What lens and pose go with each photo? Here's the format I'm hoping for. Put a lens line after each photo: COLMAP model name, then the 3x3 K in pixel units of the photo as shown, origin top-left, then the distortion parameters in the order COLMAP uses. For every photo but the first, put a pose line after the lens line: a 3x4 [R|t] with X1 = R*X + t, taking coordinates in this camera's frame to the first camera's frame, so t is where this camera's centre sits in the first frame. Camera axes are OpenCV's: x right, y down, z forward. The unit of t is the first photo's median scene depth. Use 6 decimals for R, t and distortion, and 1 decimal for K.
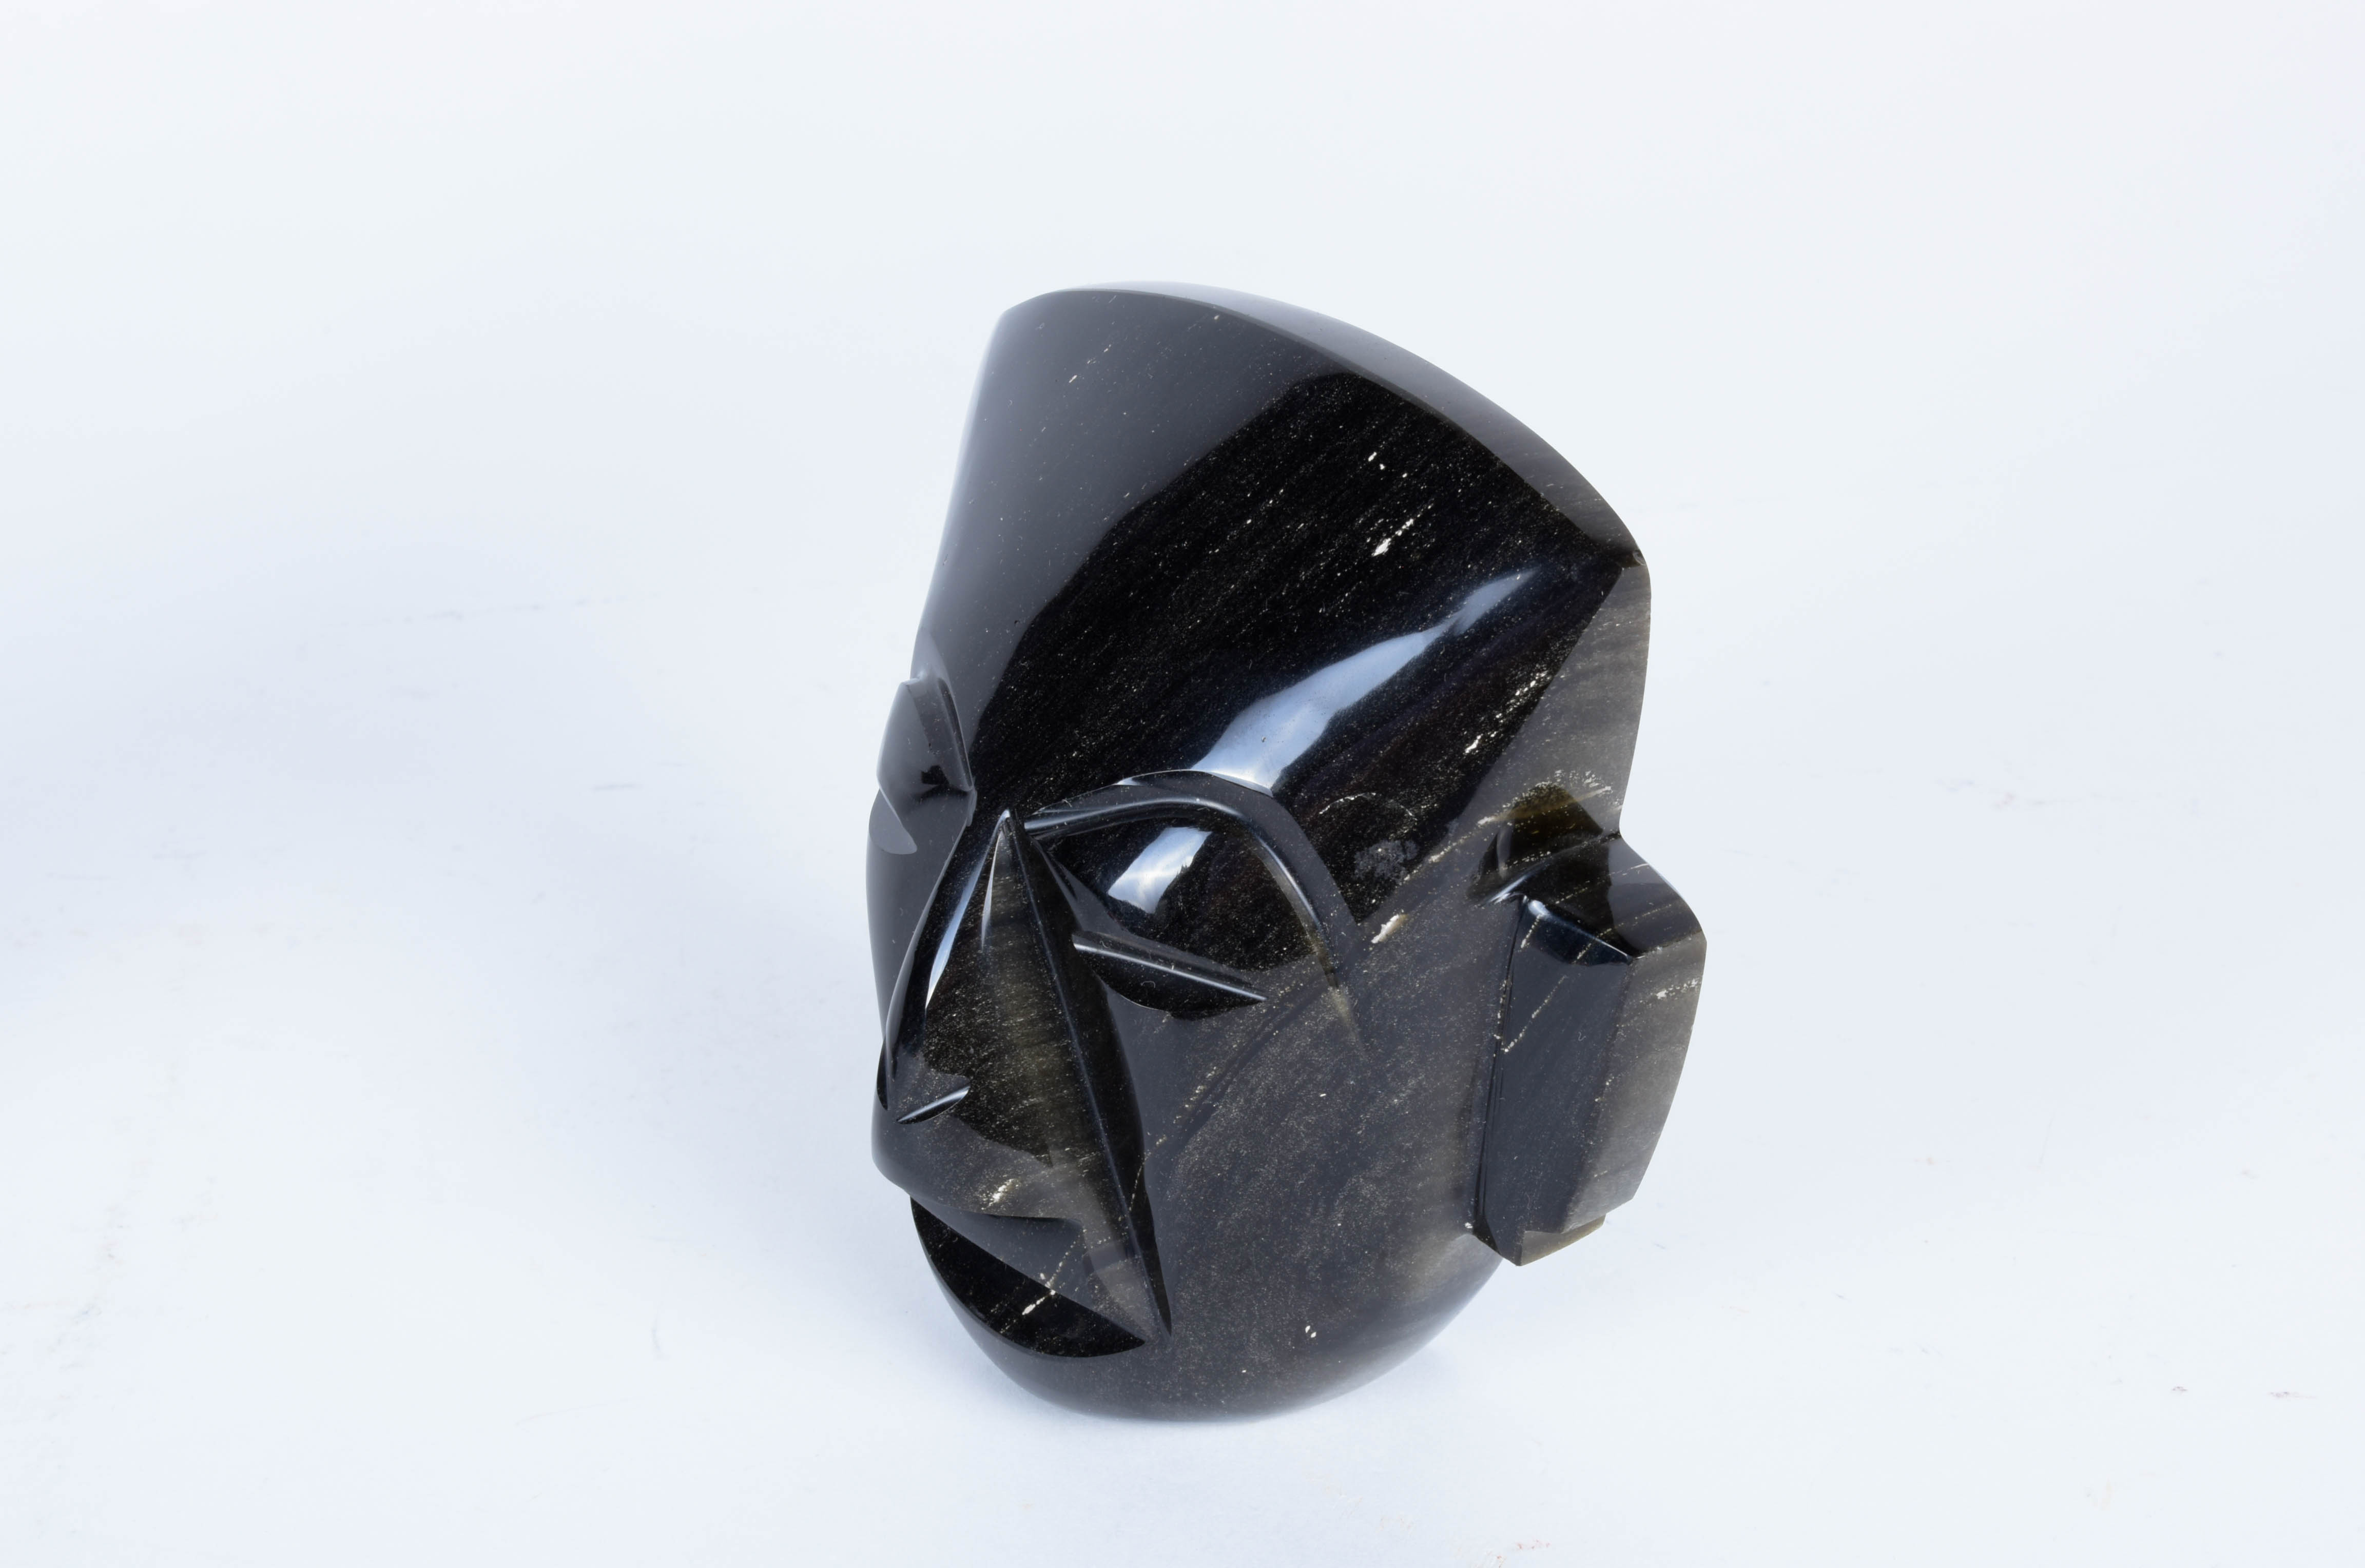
lens RADIAL K [[4187.1, 0, 1182.5], [0, 4187.1, 784.0], [0, 0, 1]] dist [-0.012043, -0.034792]
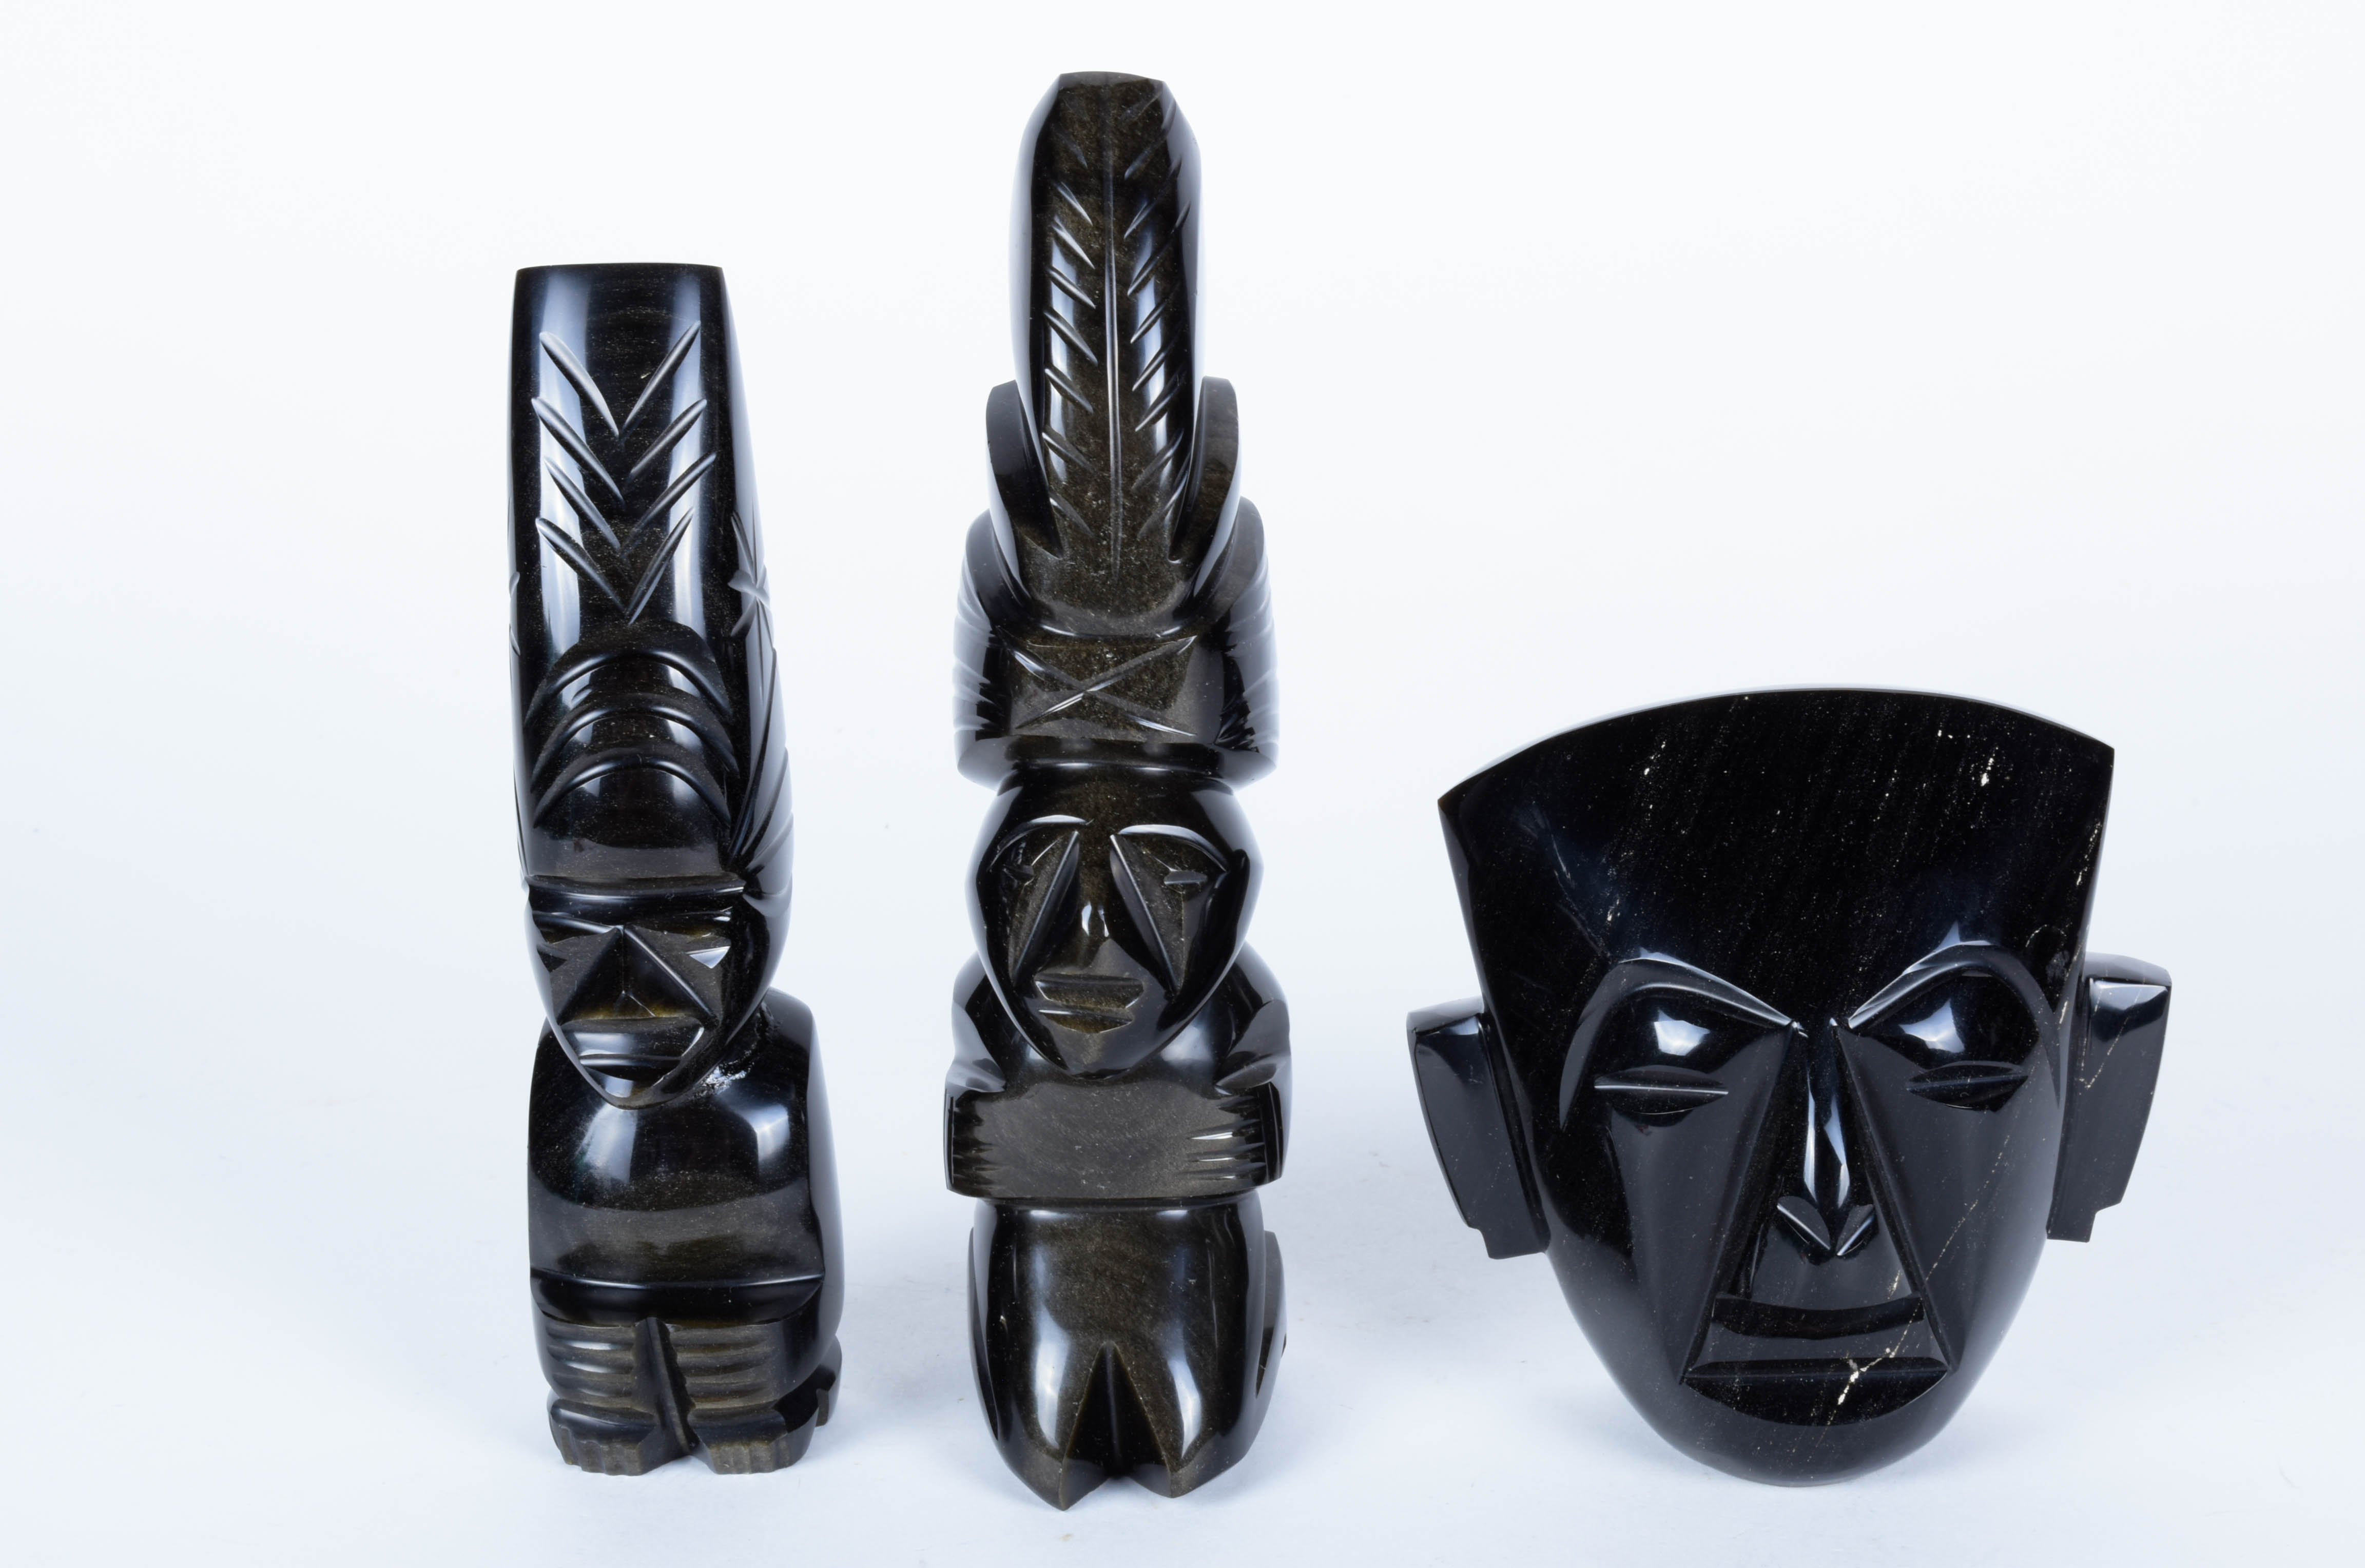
lens RADIAL K [[4187.1, 0, 1182.5], [0, 4187.1, 784.0], [0, 0, 1]] dist [-0.012043, -0.034792]
pose [[0.668769, -0.181353, 0.721013, -1.256754], [0.358214, 0.928403, -0.098741, -0.007736], [-0.651484, 0.324312, 0.685850, 0.119825]]
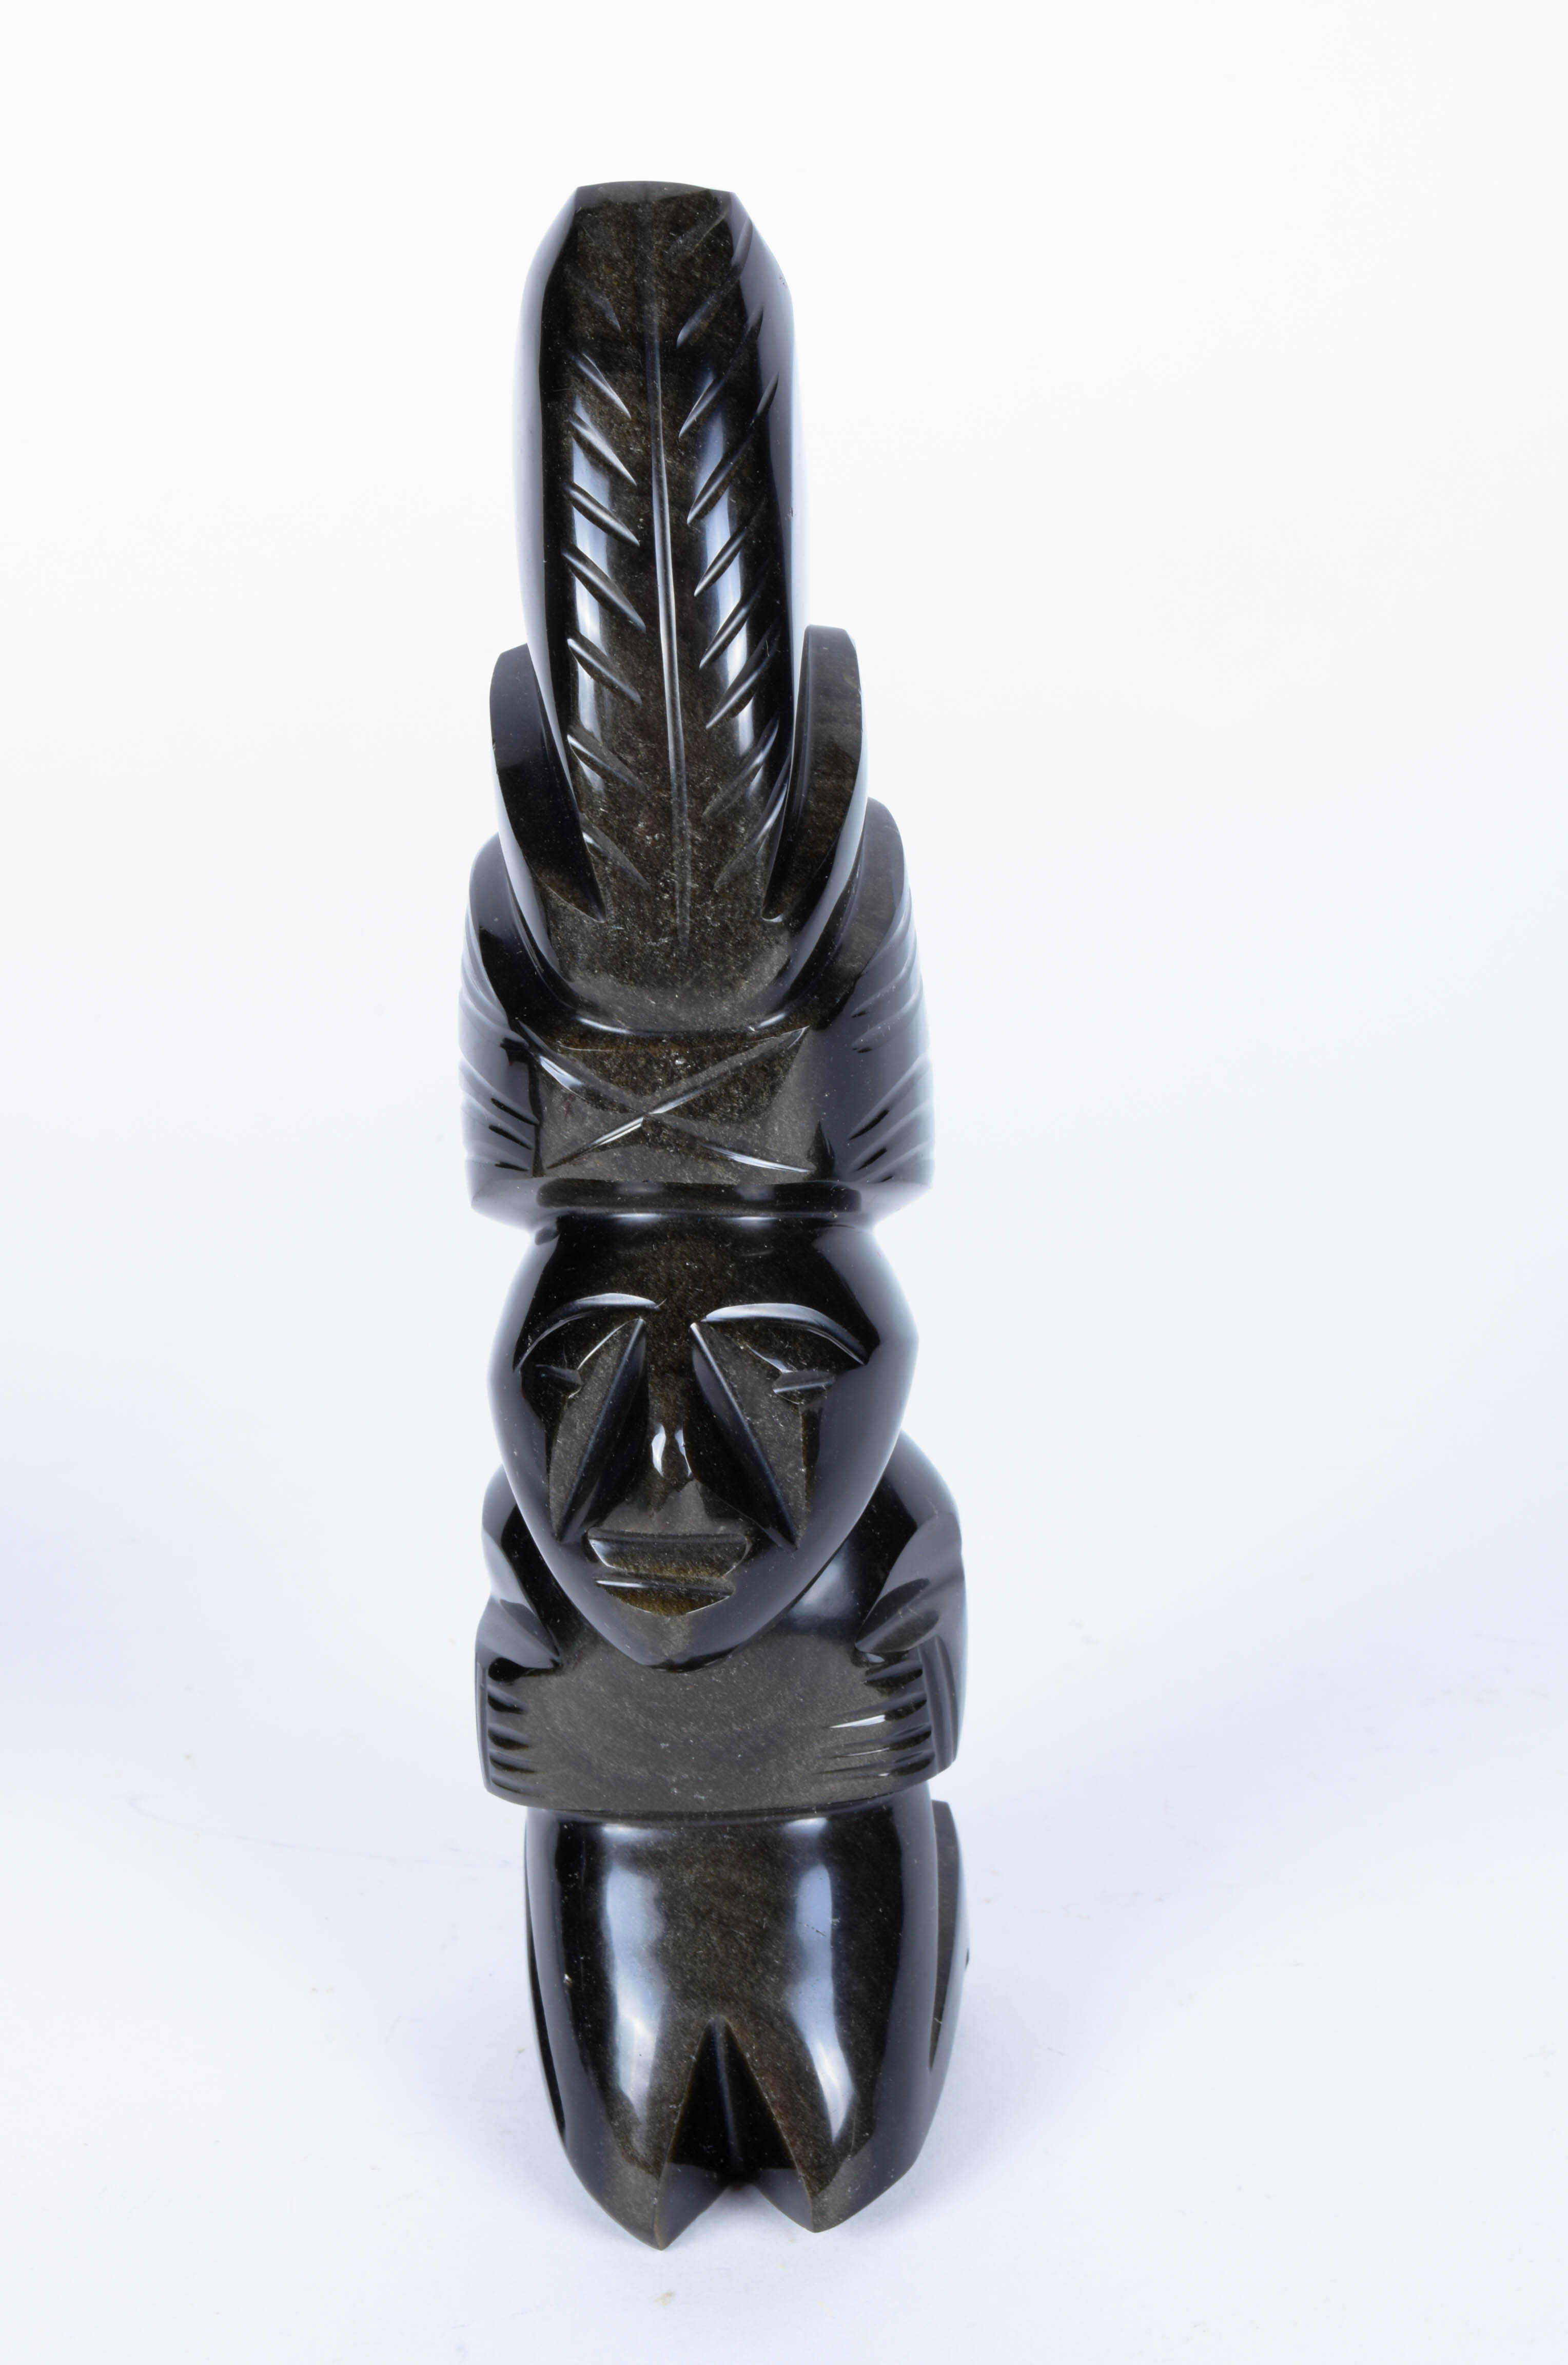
lens RADIAL K [[4187.1, 0, 784.0], [0, 4187.1, 1182.5], [0, 0, 1]] dist [-0.012043, -0.034792]
pose [[0.670431, -0.258809, 0.695371, -0.886785], [0.387407, 0.921401, -0.030577, -0.137235], [-0.632802, 0.289892, 0.718000, 0.410783]]
